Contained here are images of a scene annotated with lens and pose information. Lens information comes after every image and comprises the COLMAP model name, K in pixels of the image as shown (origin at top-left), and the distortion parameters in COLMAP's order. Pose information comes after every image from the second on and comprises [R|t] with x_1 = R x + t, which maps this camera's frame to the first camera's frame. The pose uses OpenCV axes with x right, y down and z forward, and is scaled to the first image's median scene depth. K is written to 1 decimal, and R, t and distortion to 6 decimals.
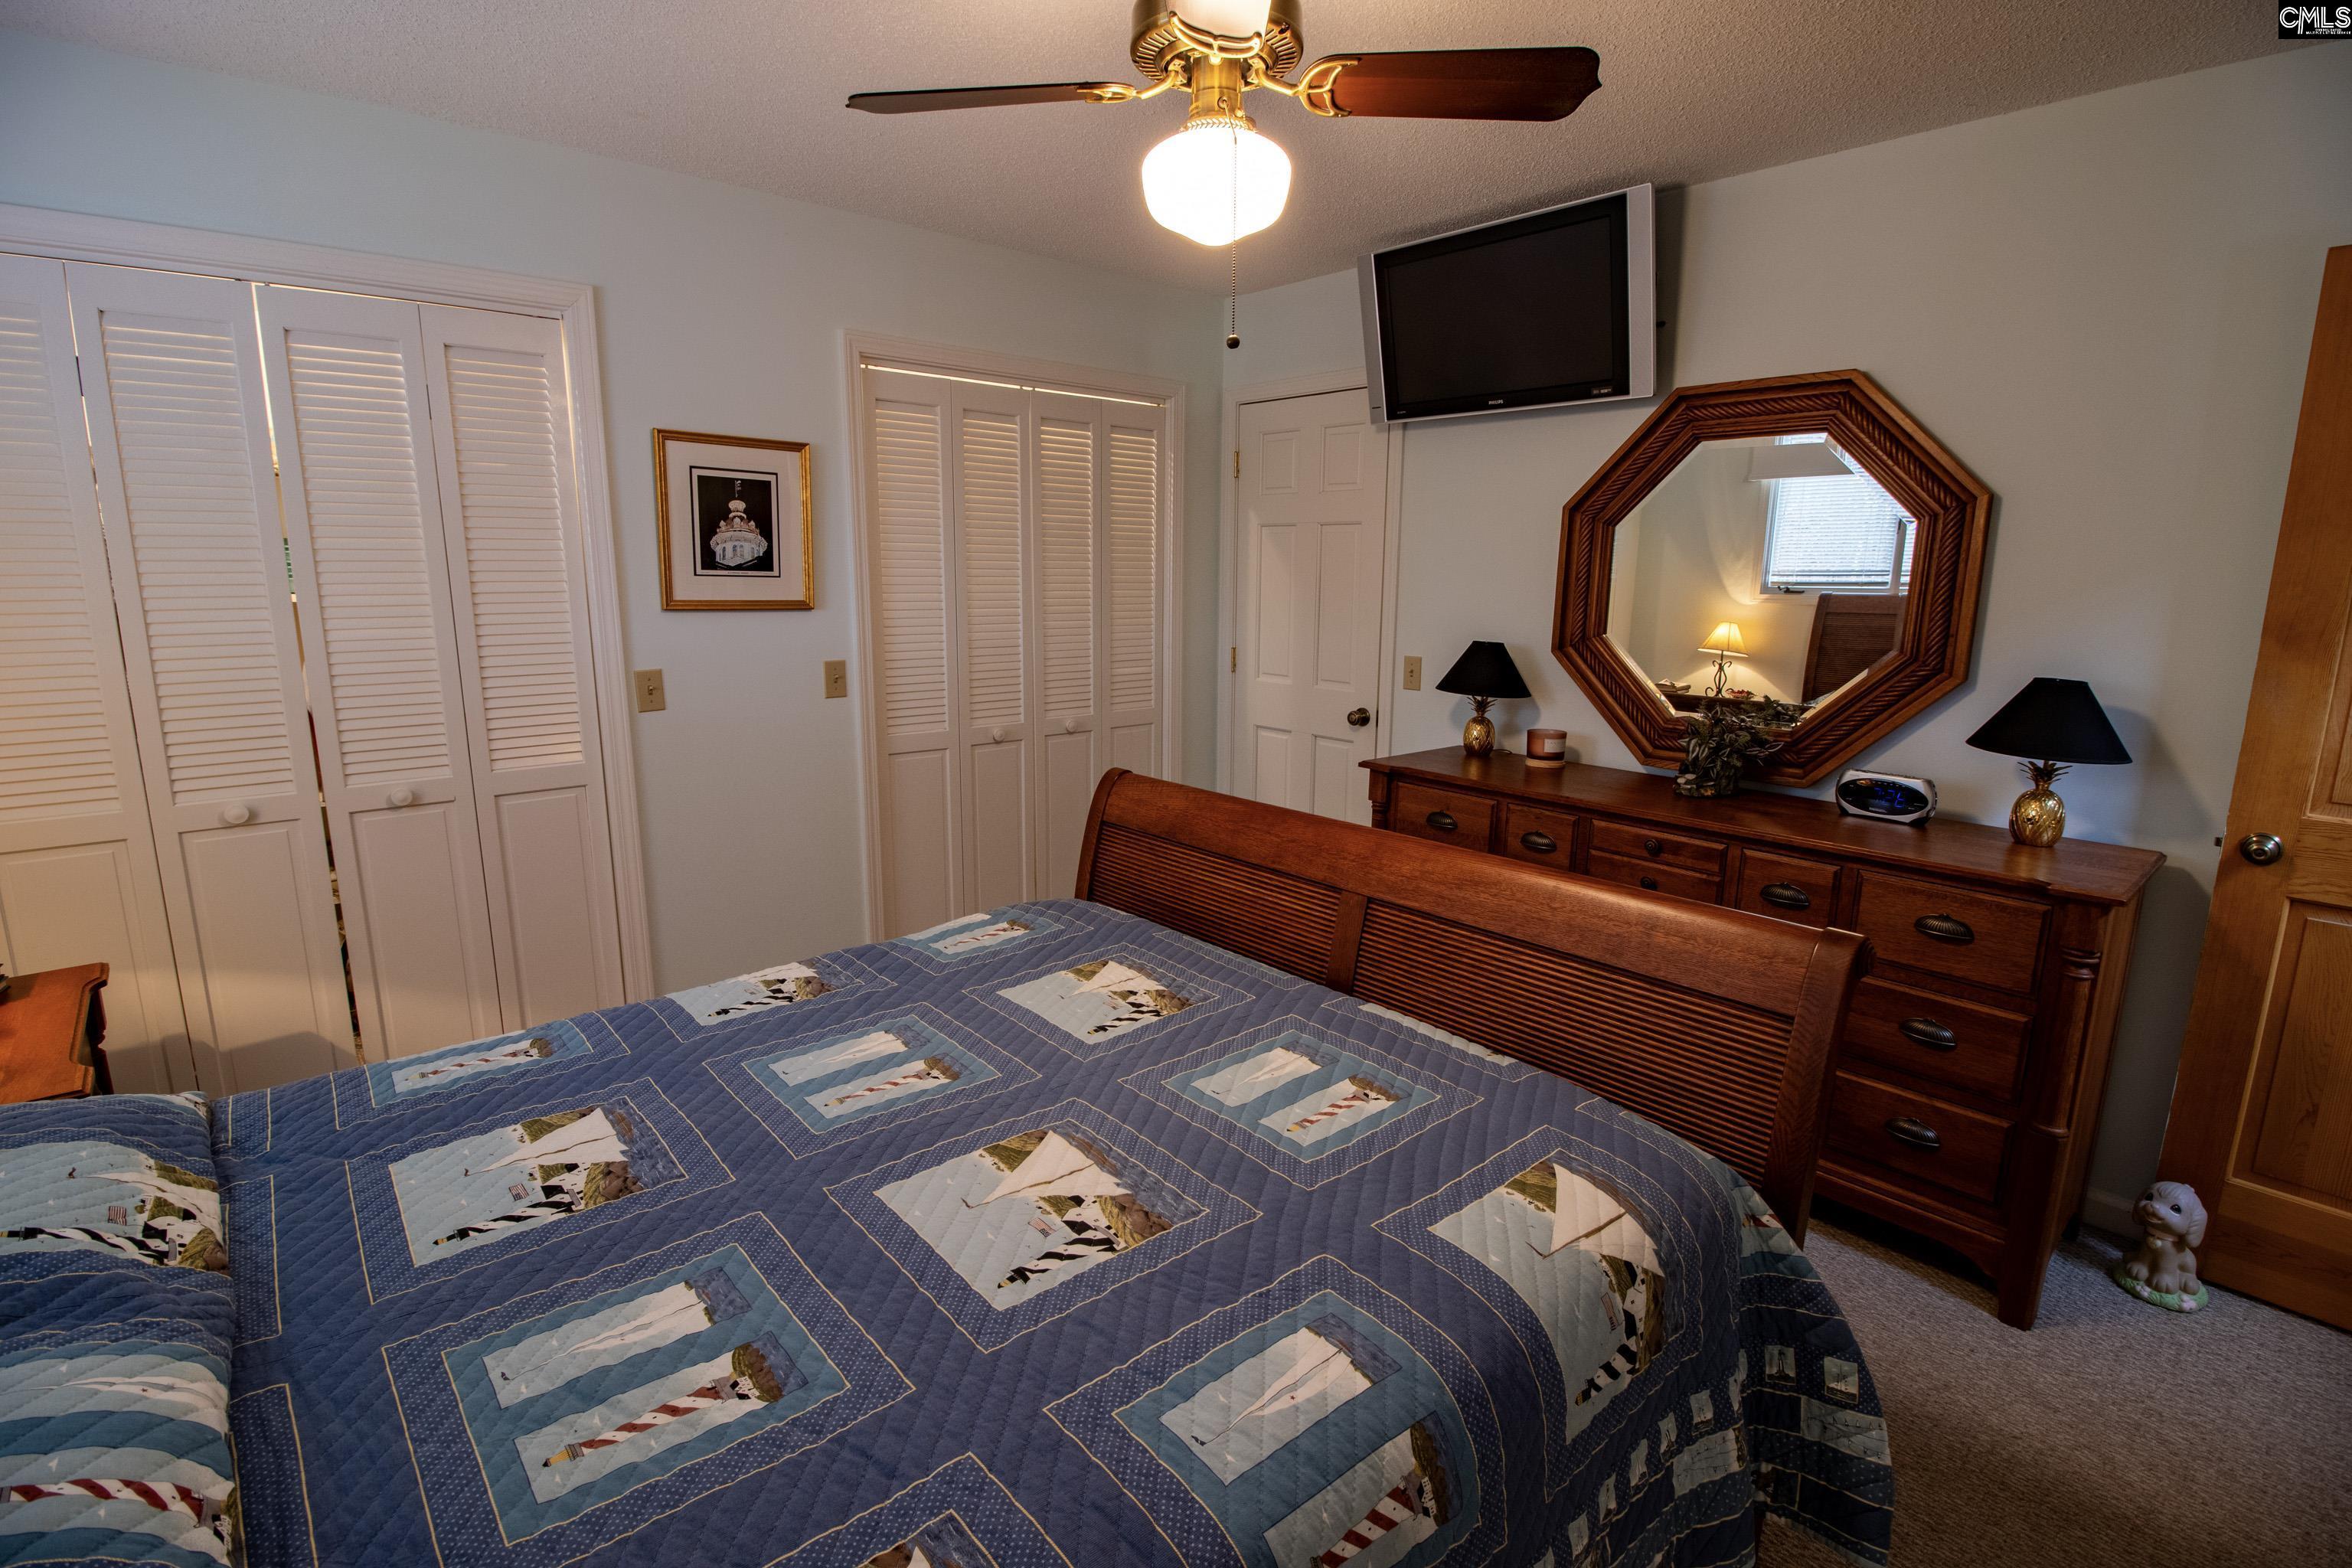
lens RADIAL K [[1088.5, 0, 1164.9], [0, 1088.5, 769.2], [0, 0, 1]] dist [0.000400, -0.012222]
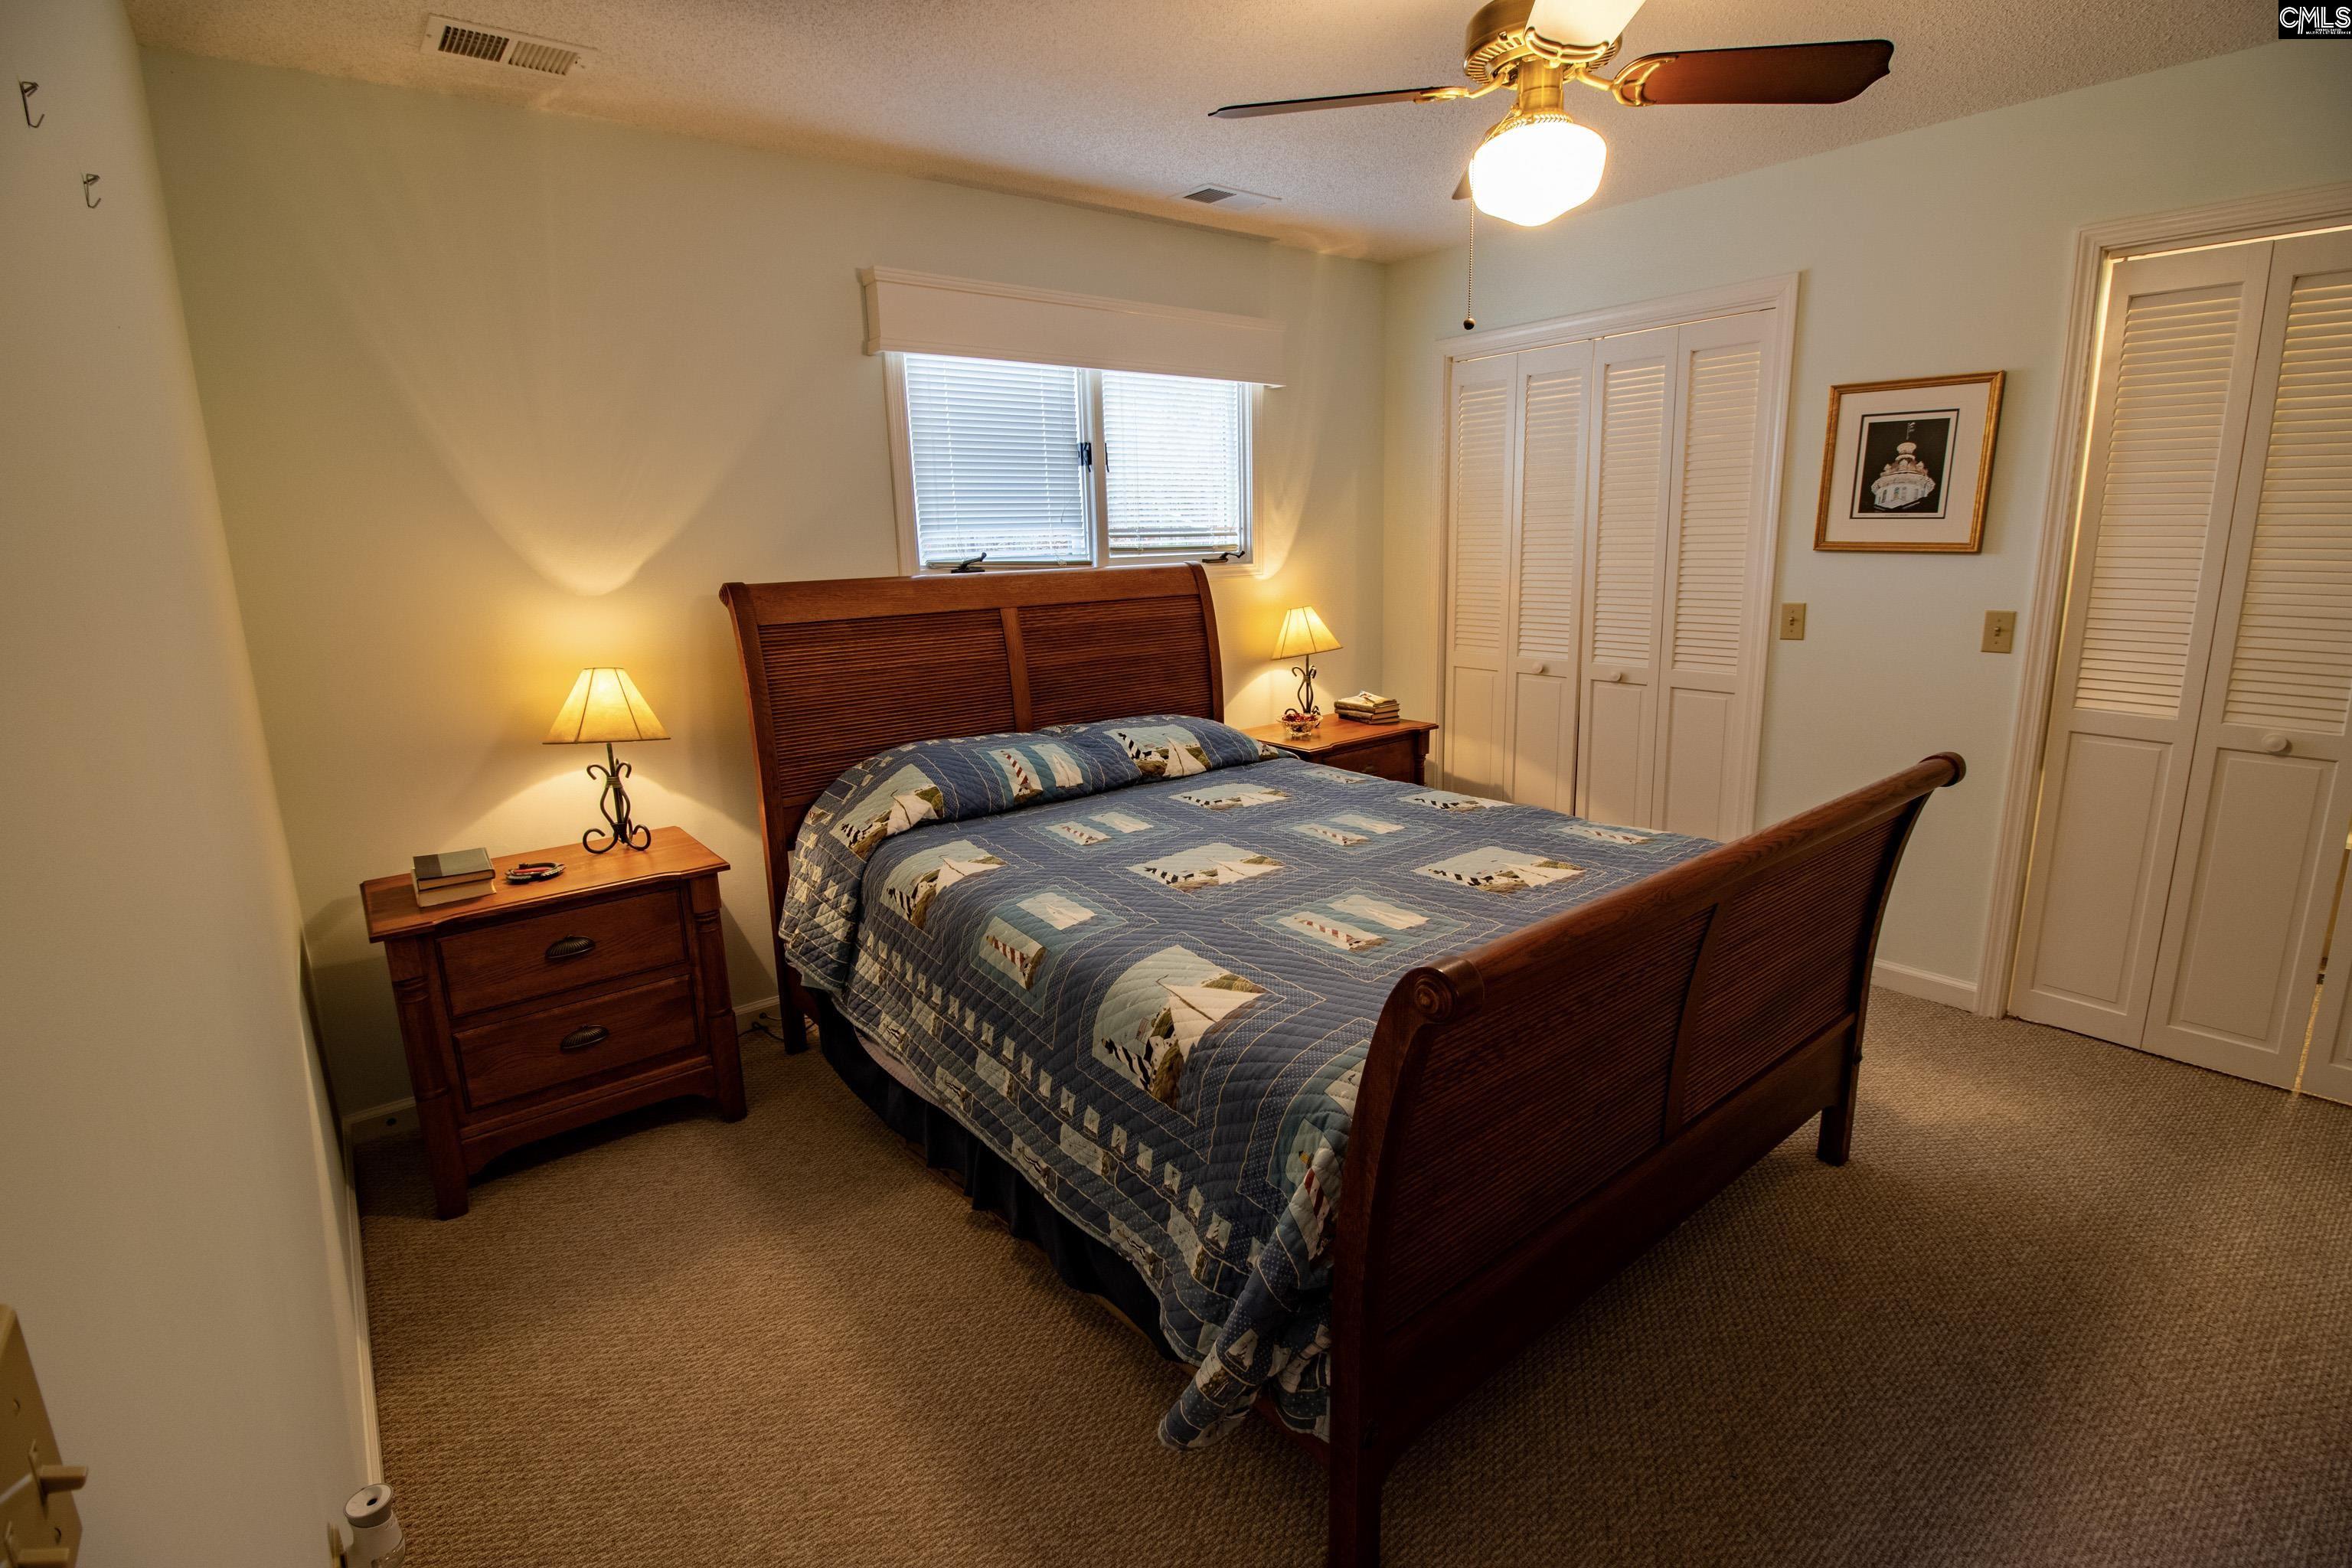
lens RADIAL K [[1088.5, 0, 1164.9], [0, 1088.5, 769.2], [0, 0, 1]] dist [0.000400, -0.012222]
pose [[-0.062820, 0.208384, -0.976028, 0.788053], [-0.157934, 0.963561, 0.215887, -0.071550], [0.985449, 0.167710, -0.027620, 0.451185]]
